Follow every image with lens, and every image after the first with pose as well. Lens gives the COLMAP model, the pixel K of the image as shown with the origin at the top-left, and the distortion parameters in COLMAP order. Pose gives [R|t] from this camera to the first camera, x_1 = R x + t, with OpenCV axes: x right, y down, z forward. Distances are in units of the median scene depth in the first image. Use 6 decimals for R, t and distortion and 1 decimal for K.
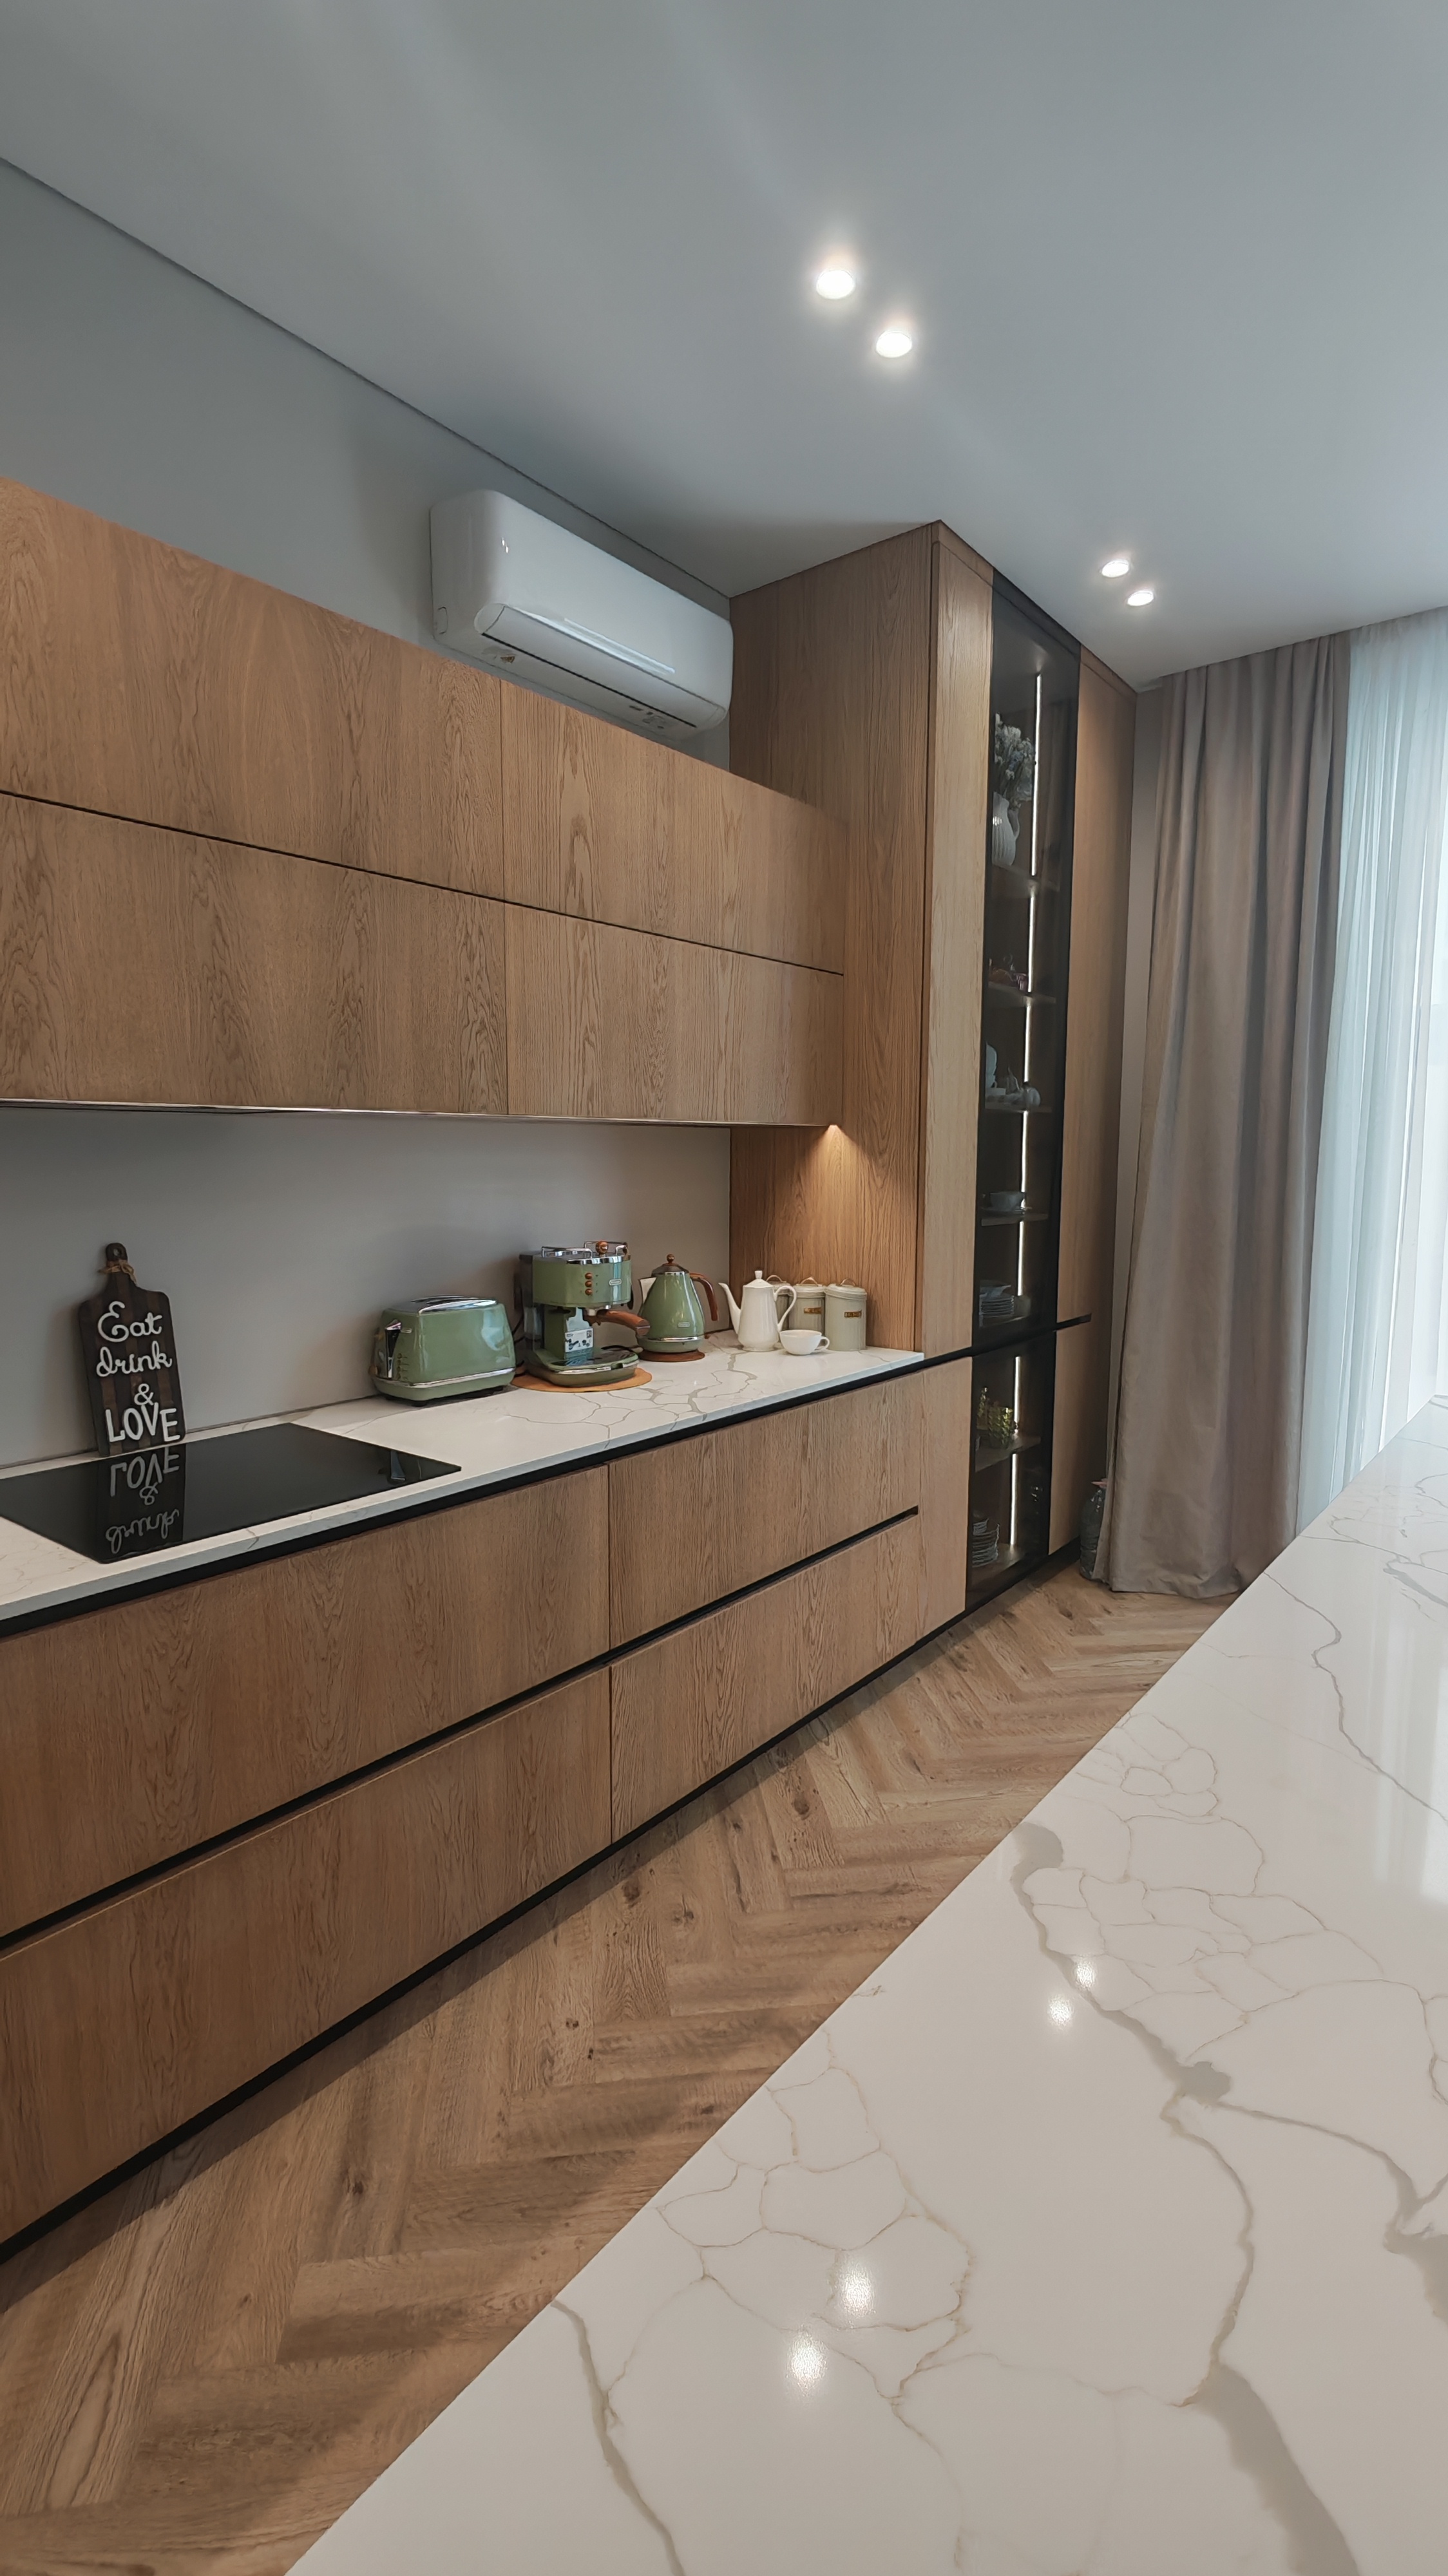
lens RADIAL K [[1182.4, 0, 724.6], [0, 1182.4, 1301.2], [0, 0, 1]] dist [-0.002779, 0.001858]
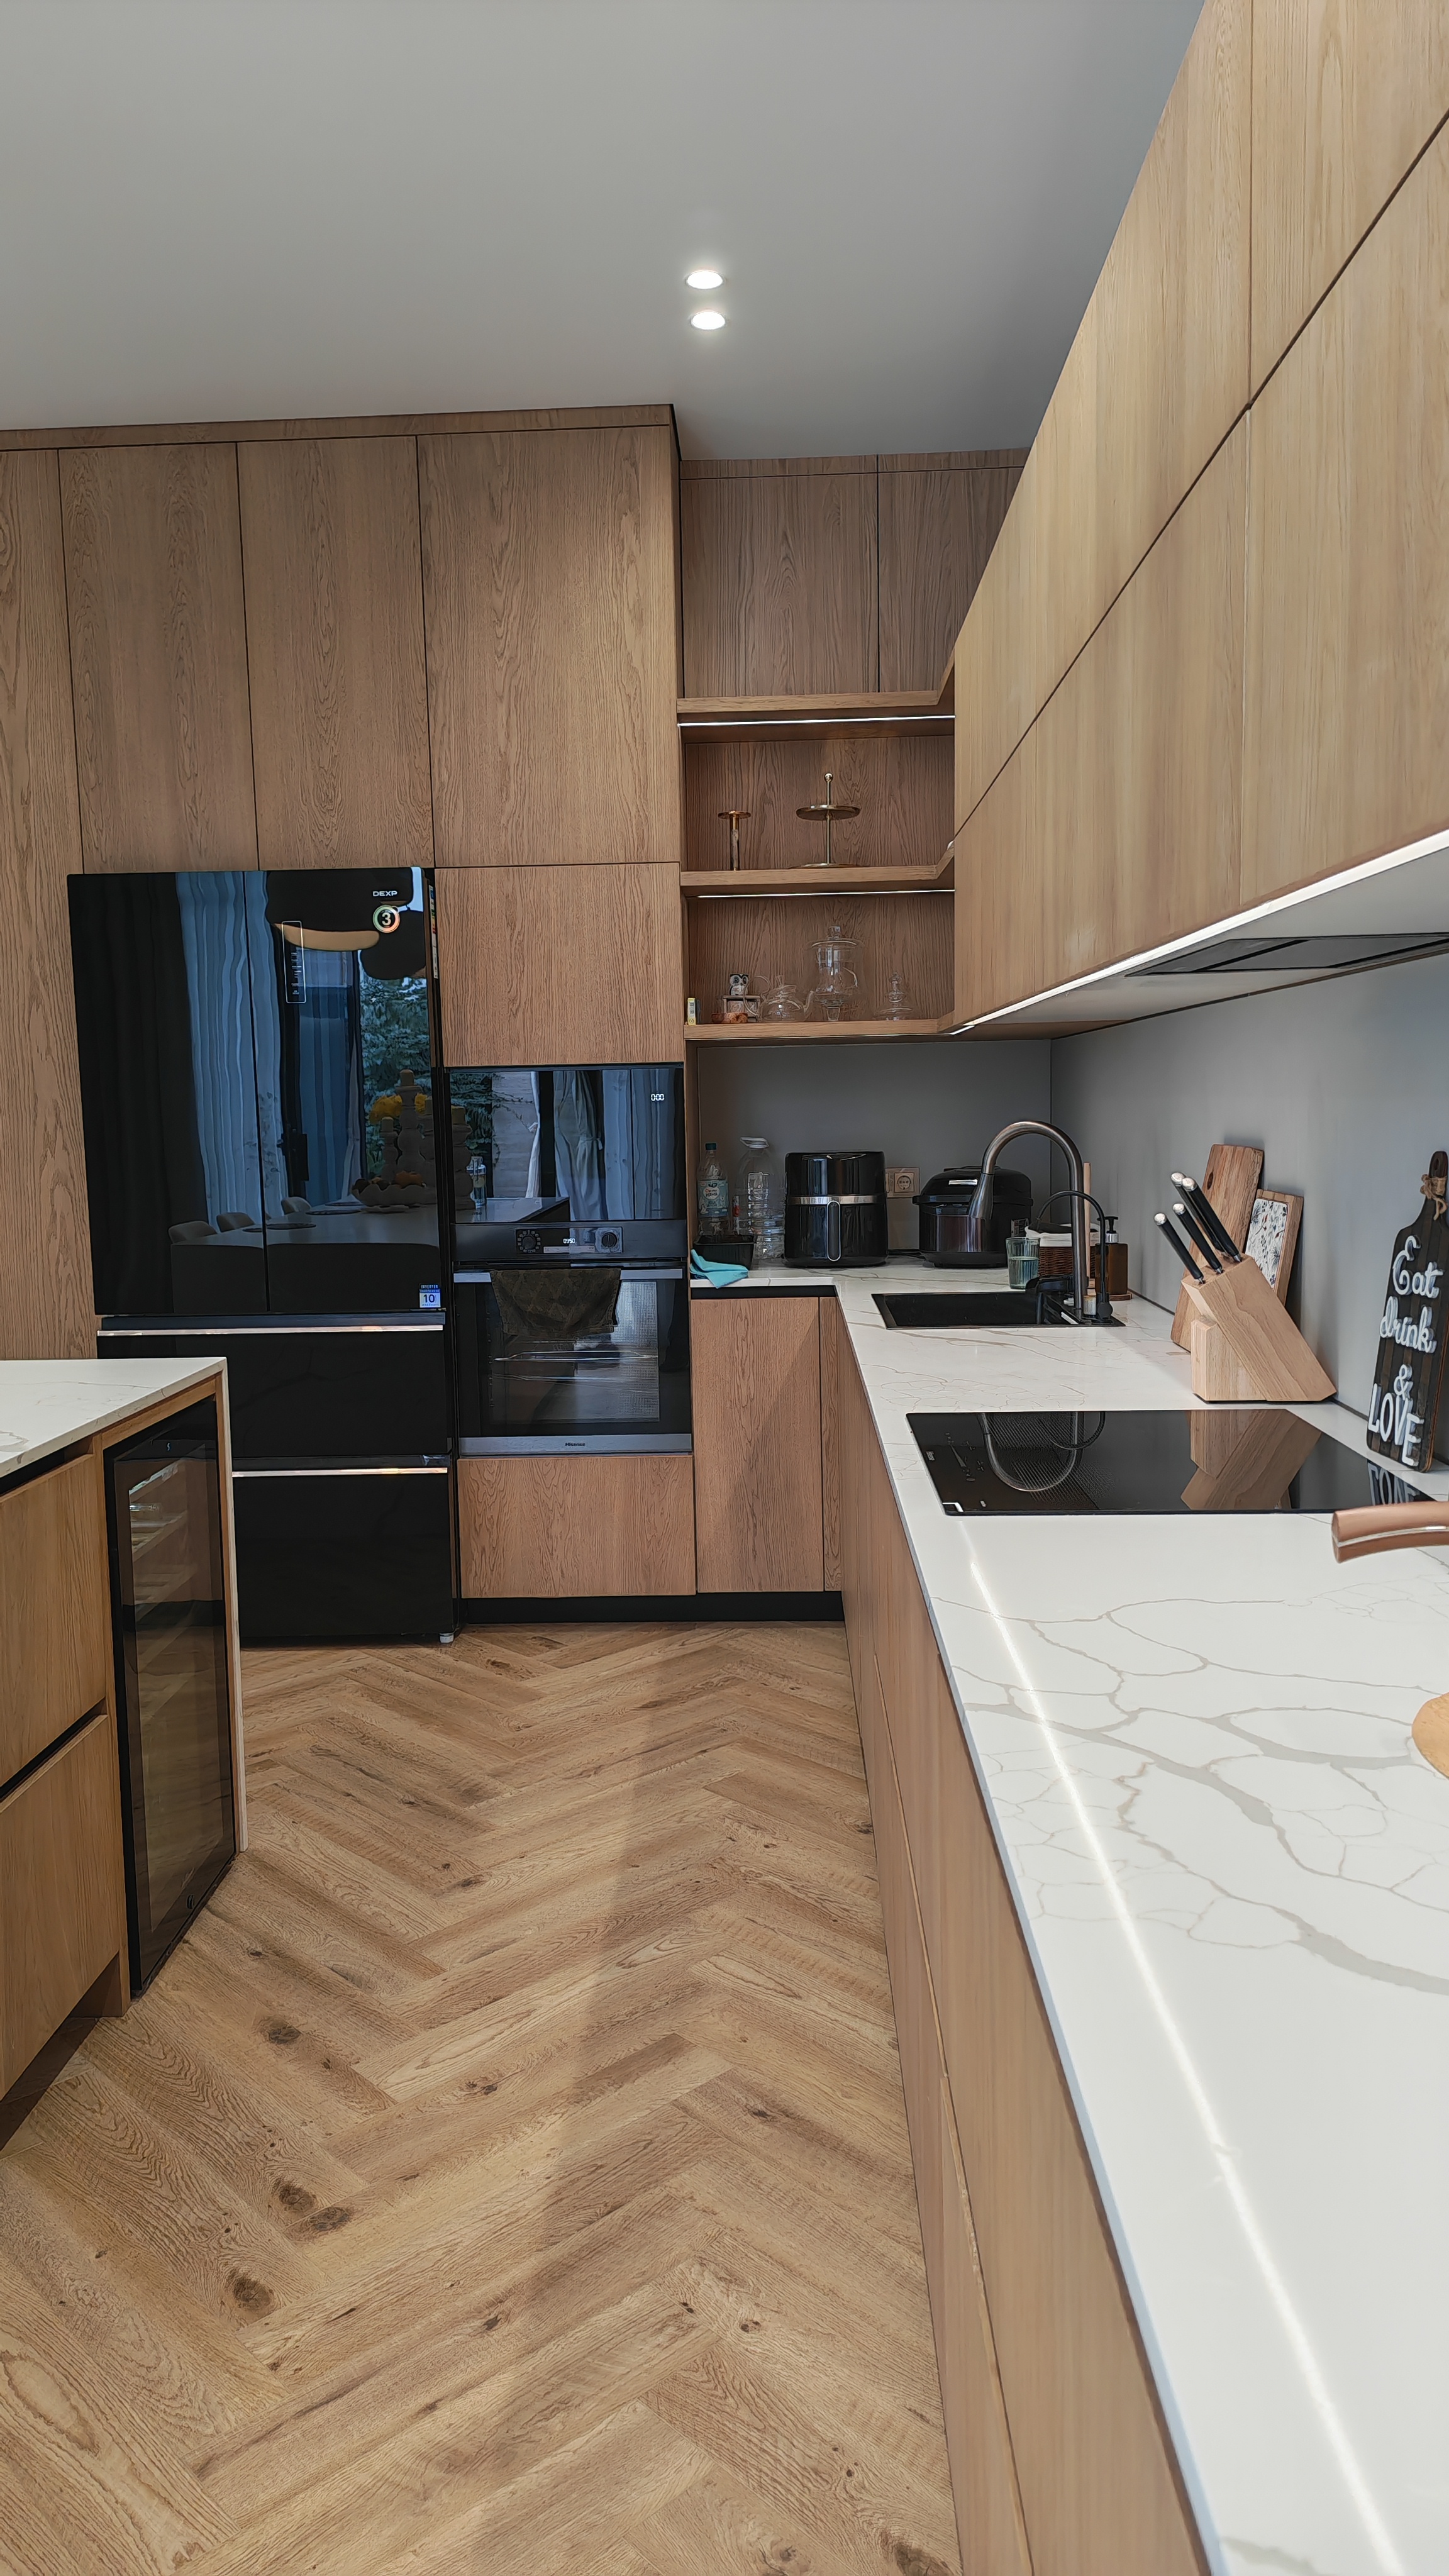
lens RADIAL K [[1729.1, 0, 712.2], [0, 1729.1, 1278.0], [0, 0, 1]] dist [0.052957, -0.088273]
pose [[-0.809558, 0.080176, -0.581540, 0.422647], [-0.045740, 0.979003, 0.198648, -0.169051], [0.585256, 0.187416, -0.788892, 1.681710]]
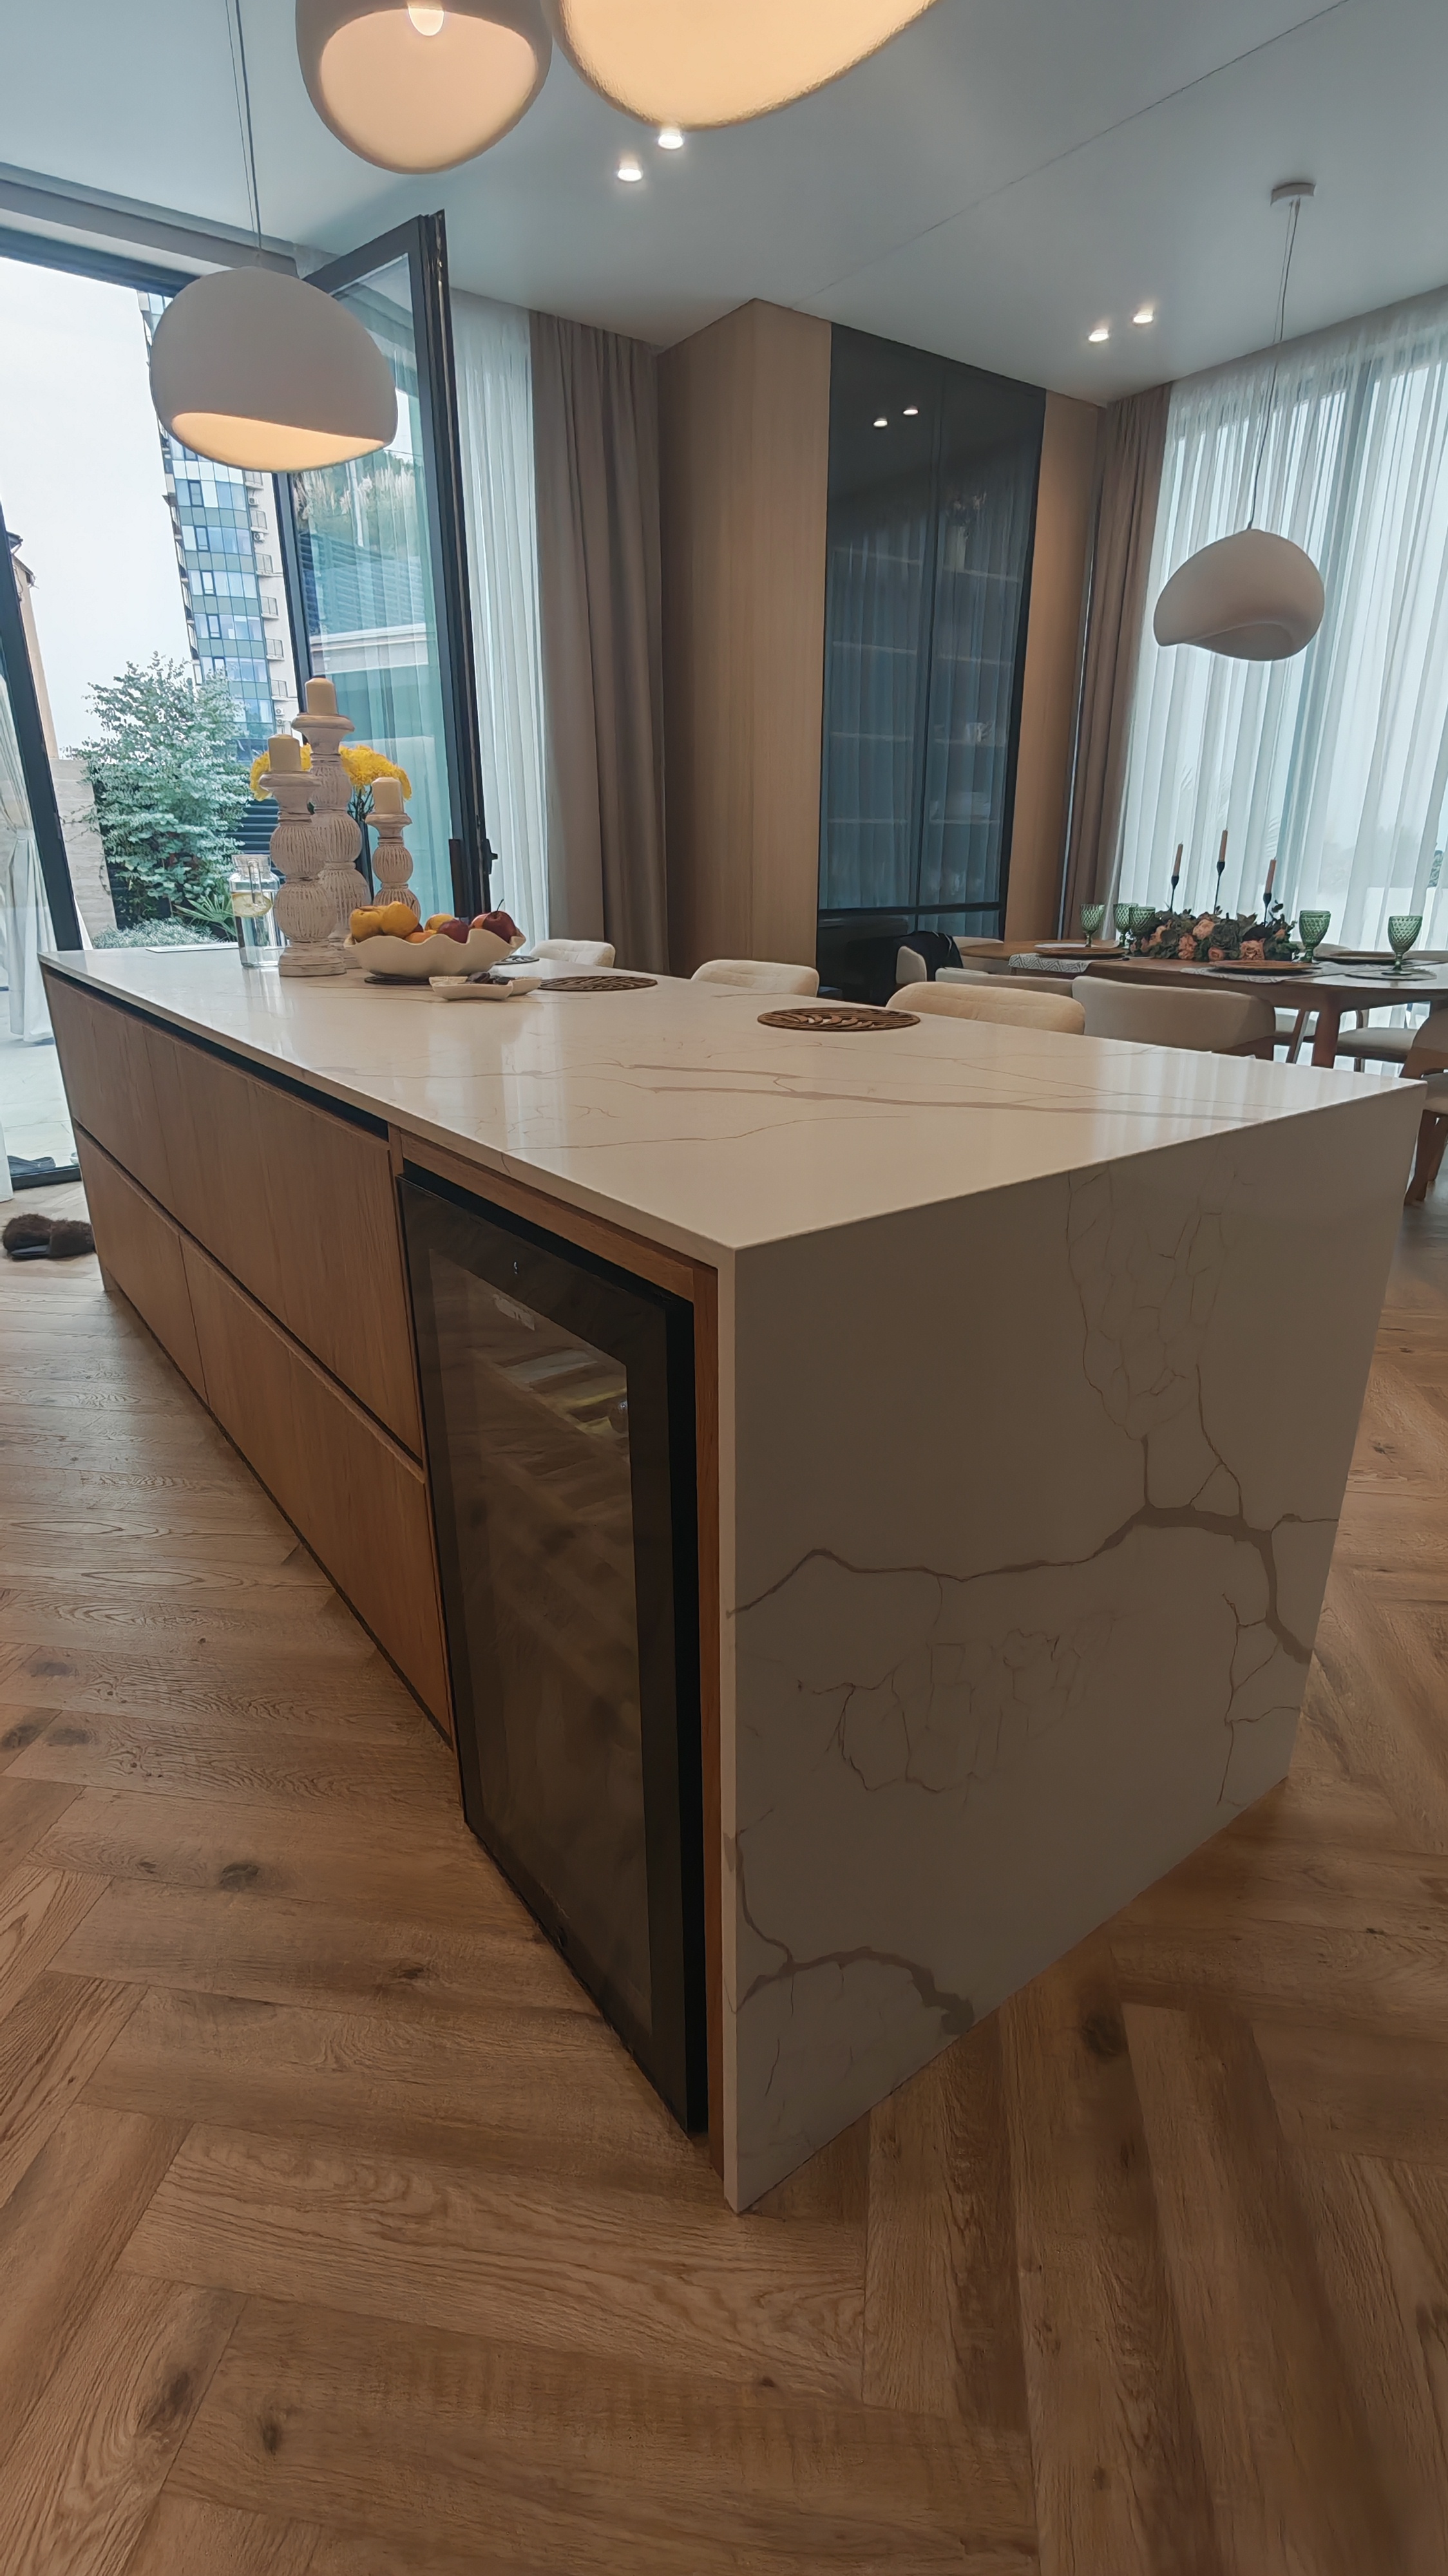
lens RADIAL K [[1182.4, 0, 707.7], [0, 1182.4, 1288.6], [0, 0, 1]] dist [-0.002779, 0.001858]
pose [[0.275754, -0.330445, 0.902644, -0.498964], [0.117974, 0.943588, 0.309394, 0.141406], [-0.953961, 0.021172, 0.299182, 0.047332]]
